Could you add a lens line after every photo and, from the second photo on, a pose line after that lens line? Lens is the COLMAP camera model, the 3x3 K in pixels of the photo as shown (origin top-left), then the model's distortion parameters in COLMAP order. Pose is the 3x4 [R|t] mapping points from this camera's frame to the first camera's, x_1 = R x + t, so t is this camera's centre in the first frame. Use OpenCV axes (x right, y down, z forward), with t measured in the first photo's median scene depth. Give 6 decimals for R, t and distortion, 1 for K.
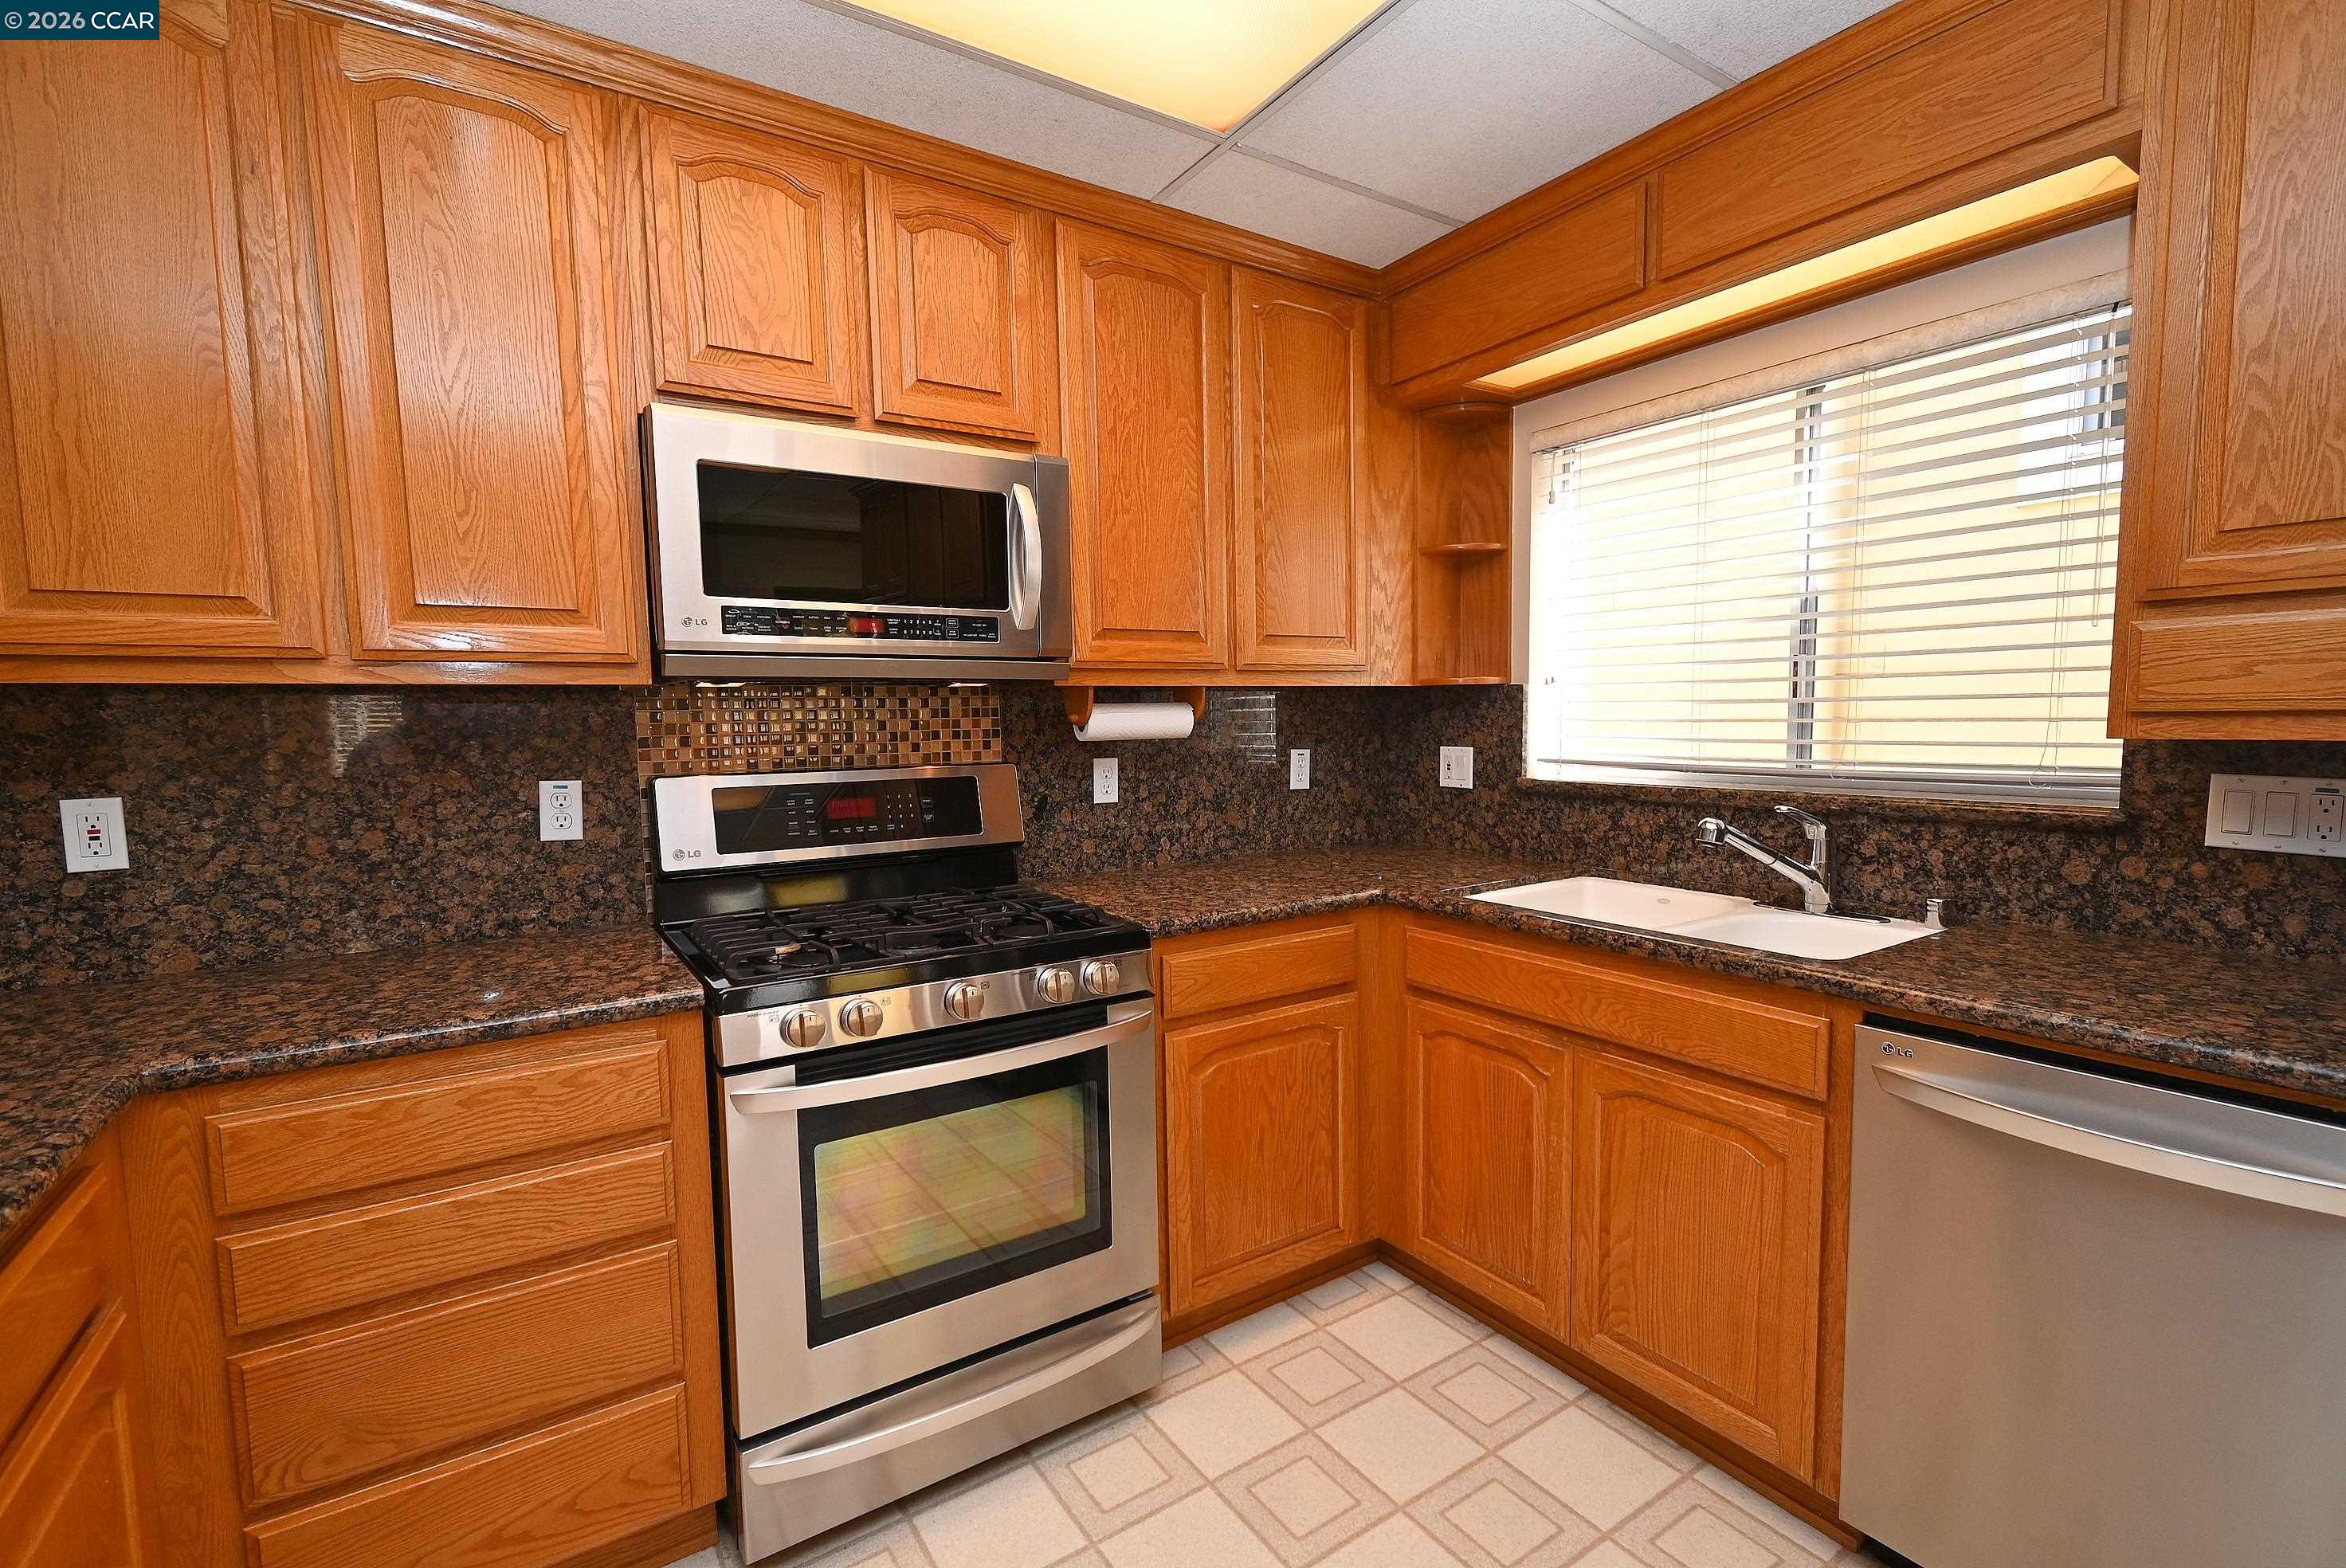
lens RADIAL K [[1042.6, 0, 1219.3], [0, 1042.6, 792.4], [0, 0, 1]] dist [0.016569, -0.011639]
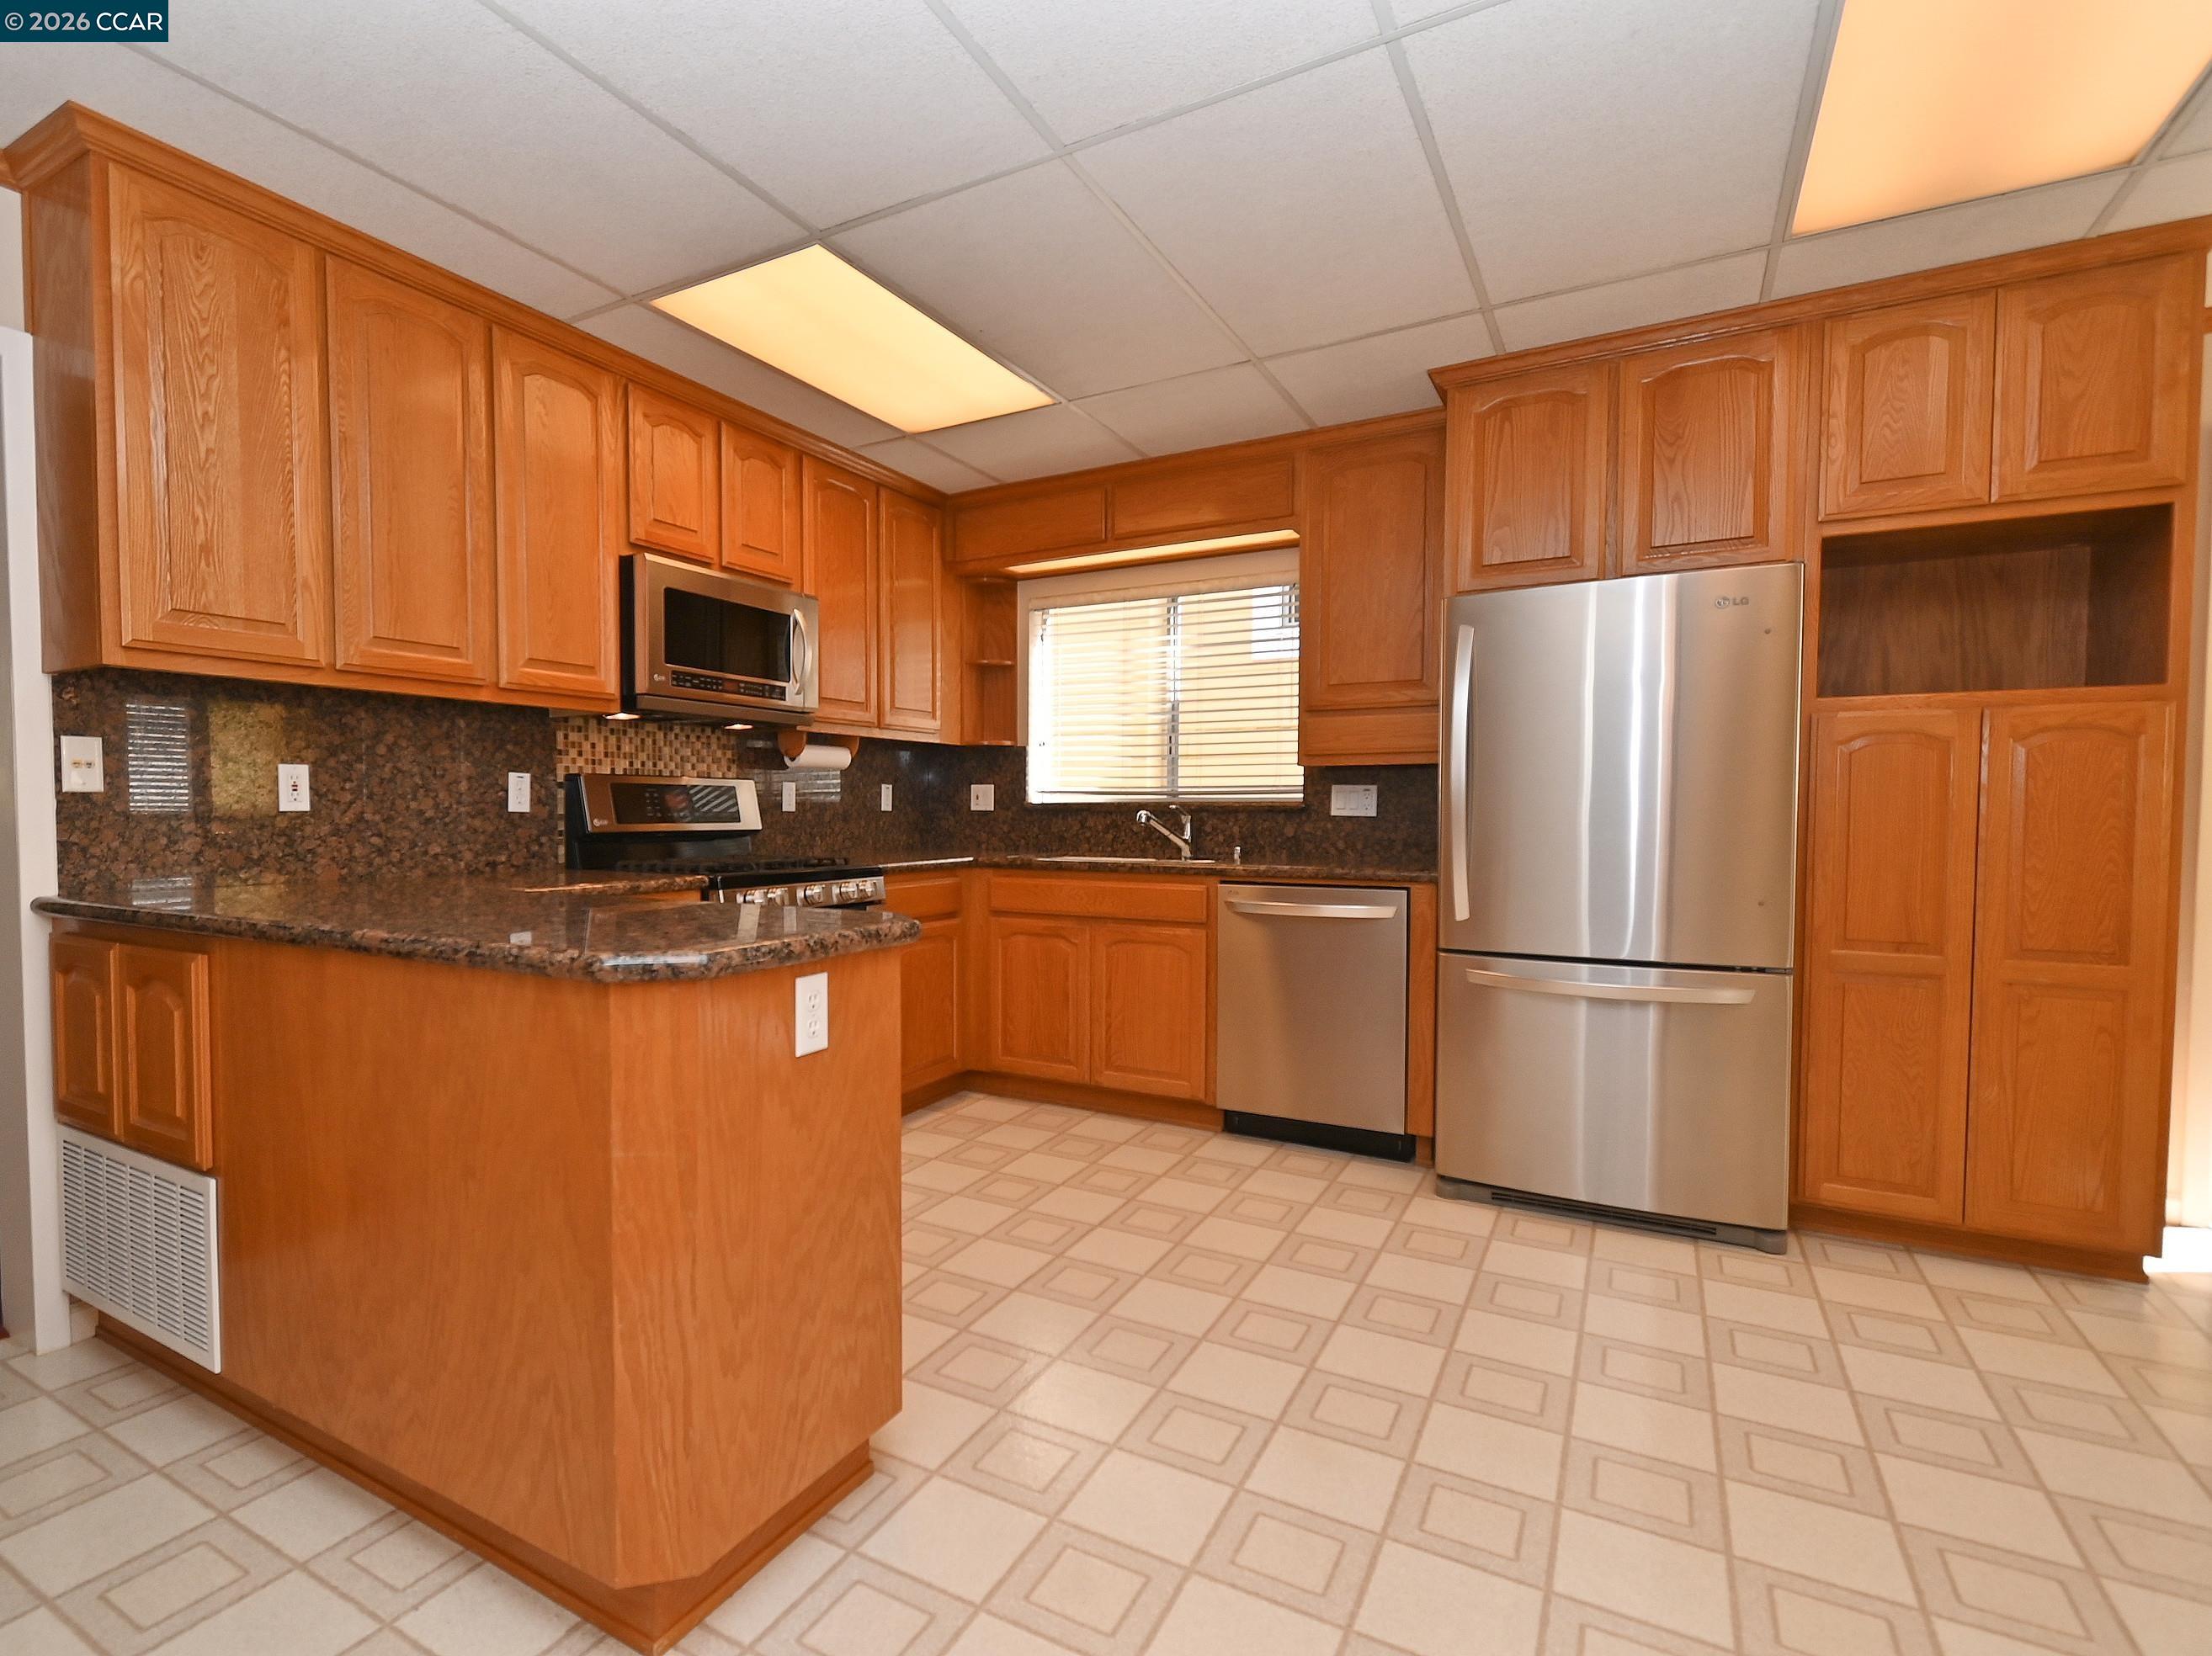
lens RADIAL K [[970.5, 0, 1106.0], [0, 970.5, 828.0], [0, 0, 1]] dist [0.001411, 0.000208]
pose [[0.876356, -0.005098, 0.481636, -0.522978], [0.027917, 0.998801, -0.040223, 0.141696], [-0.480854, 0.048695, 0.875448, -0.627004]]
